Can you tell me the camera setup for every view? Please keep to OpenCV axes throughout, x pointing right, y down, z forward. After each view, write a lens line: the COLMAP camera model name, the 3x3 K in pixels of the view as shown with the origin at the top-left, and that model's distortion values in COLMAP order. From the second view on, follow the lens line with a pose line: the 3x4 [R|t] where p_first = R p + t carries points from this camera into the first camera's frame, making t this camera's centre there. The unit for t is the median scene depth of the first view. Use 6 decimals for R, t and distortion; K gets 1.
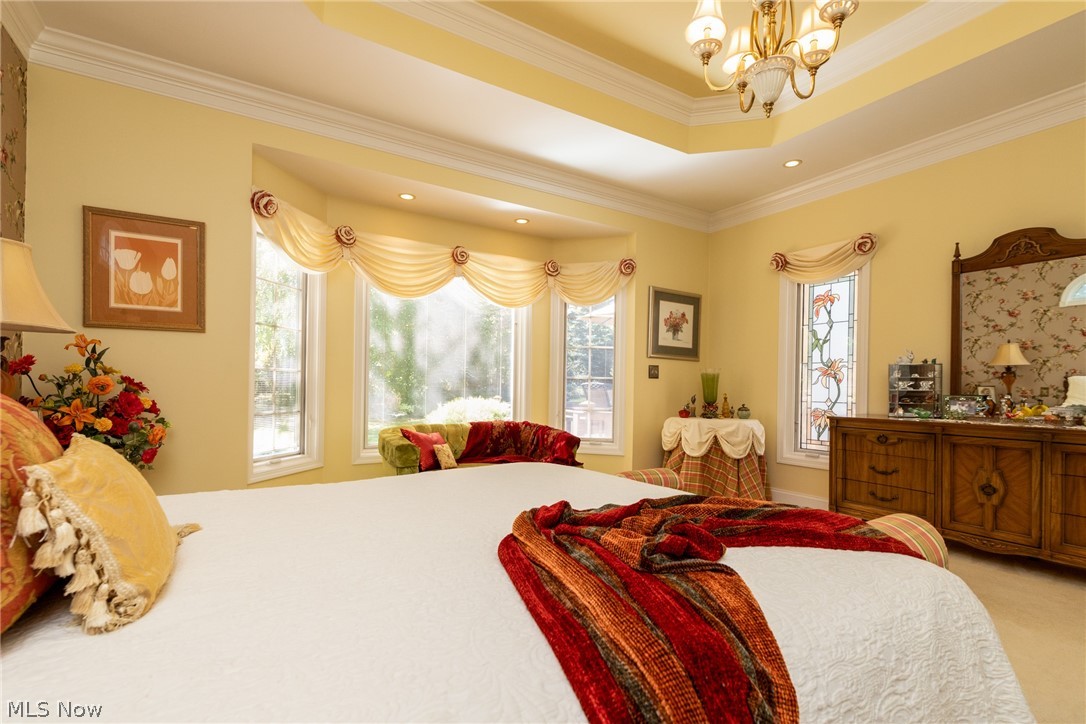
lens RADIAL K [[497.1, 0, 542.6], [0, 497.1, 390.4], [0, 0, 1]] dist [0.005916, 0.000705]
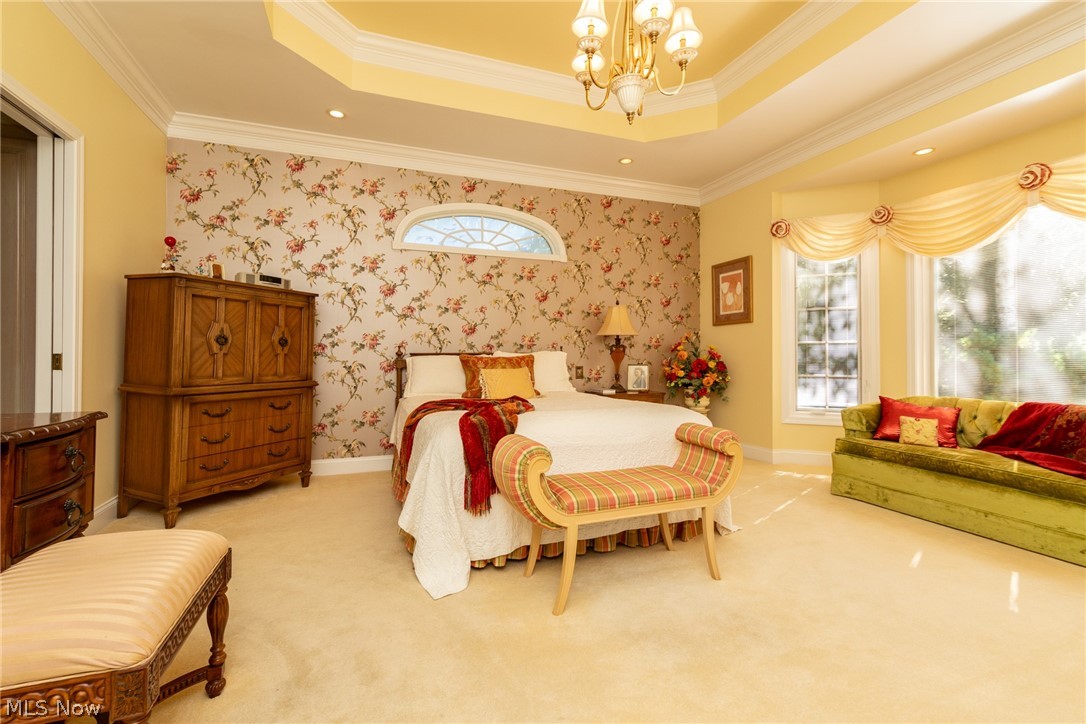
lens RADIAL K [[467.0, 0, 545.2], [0, 467.0, 344.0], [0, 0, 1]] dist [0.005416, -0.001206]
pose [[-0.157850, -0.032933, -0.986914, 0.644641], [-0.003718, 0.999456, -0.032757, 0.003954], [0.987456, -0.001501, -0.157887, 0.401887]]
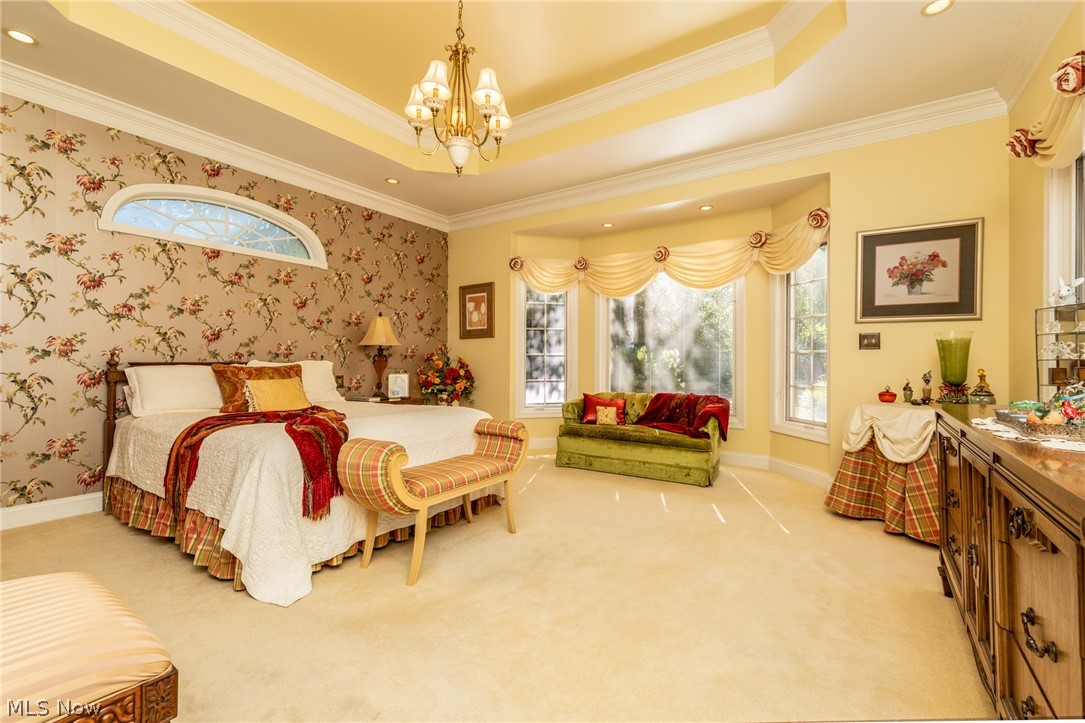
lens RADIAL K [[466.6, 0, 535.4], [0, 466.6, 354.7], [0, 0, 1]] dist [0.005416, -0.001206]
pose [[0.432851, -0.027893, -0.901034, 0.729591], [0.003201, 0.999562, -0.029405, 0.004357], [0.901460, 0.009844, 0.432751, 0.246285]]
